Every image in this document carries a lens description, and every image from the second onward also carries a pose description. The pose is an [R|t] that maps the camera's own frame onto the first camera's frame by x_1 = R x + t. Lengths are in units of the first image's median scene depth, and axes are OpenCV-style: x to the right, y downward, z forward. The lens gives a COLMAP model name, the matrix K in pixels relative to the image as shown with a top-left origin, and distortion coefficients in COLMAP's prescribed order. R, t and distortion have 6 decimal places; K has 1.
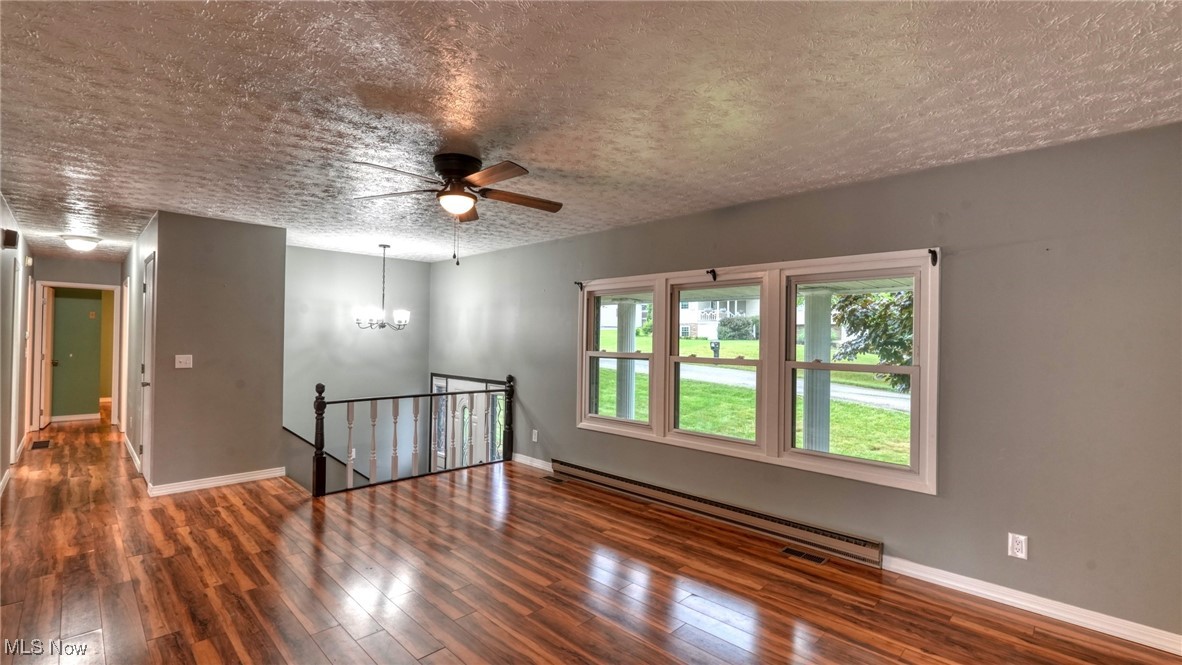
lens RADIAL K [[525.4, 0, 589.8], [0, 525.4, 313.7], [0, 0, 1]] dist [-0.002277, -0.000021]
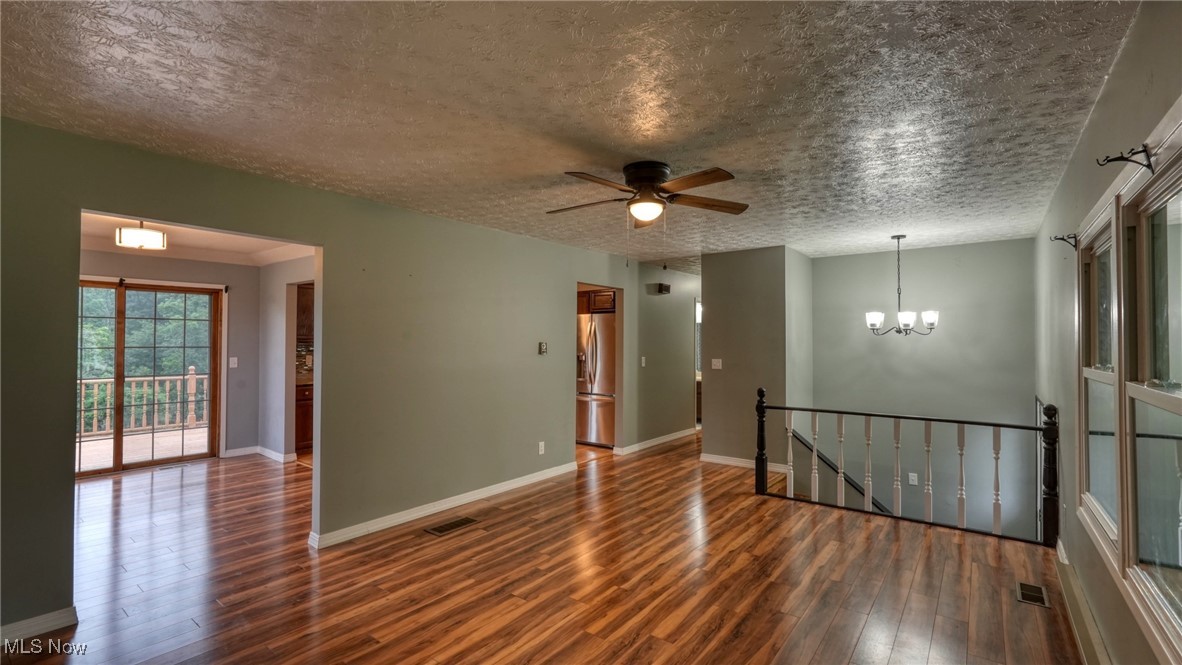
lens RADIAL K [[520.9, 0, 589.4], [0, 520.9, 333.1], [0, 0, 1]] dist [-0.017543, 0.009237]
pose [[0.129452, -0.030534, -0.991115, 0.555991], [0.040381, 0.998859, -0.025498, 0.040431], [0.990763, -0.036721, 0.130537, 0.608216]]
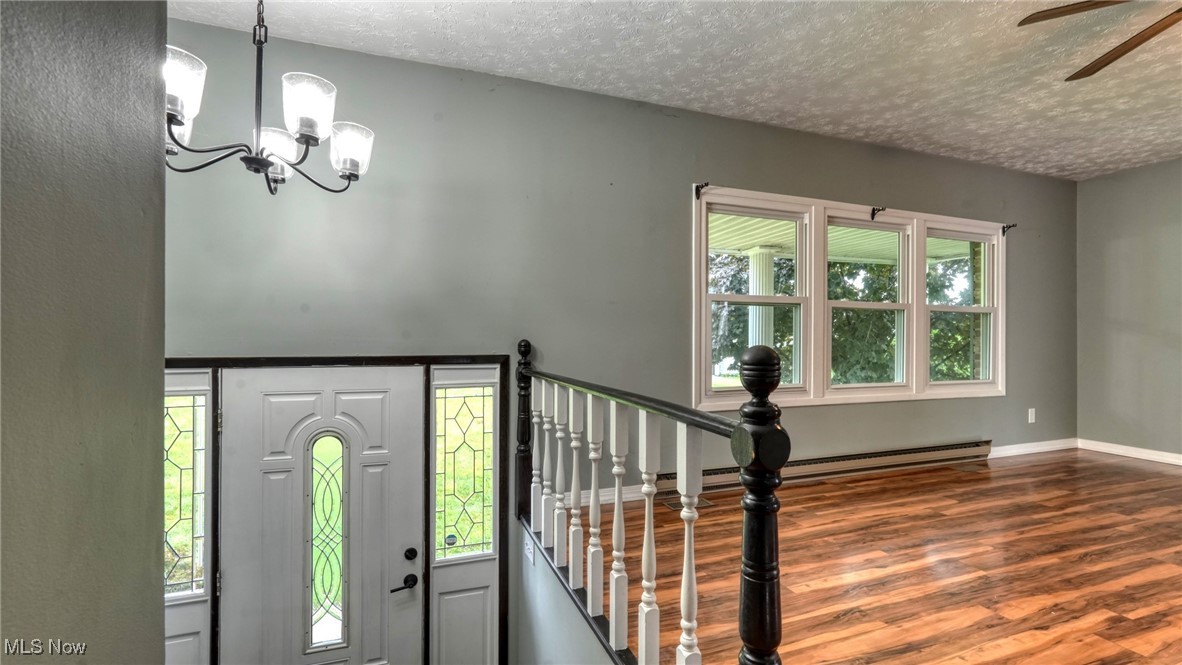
lens RADIAL K [[520.9, 0, 589.4], [0, 520.9, 333.1], [0, 0, 1]] dist [-0.017543, 0.009237]
pose [[0.411531, -0.005799, 0.911377, -0.851978], [-0.041768, 0.998809, 0.025216, 0.142854], [-0.910438, -0.048443, 0.410798, 1.128673]]
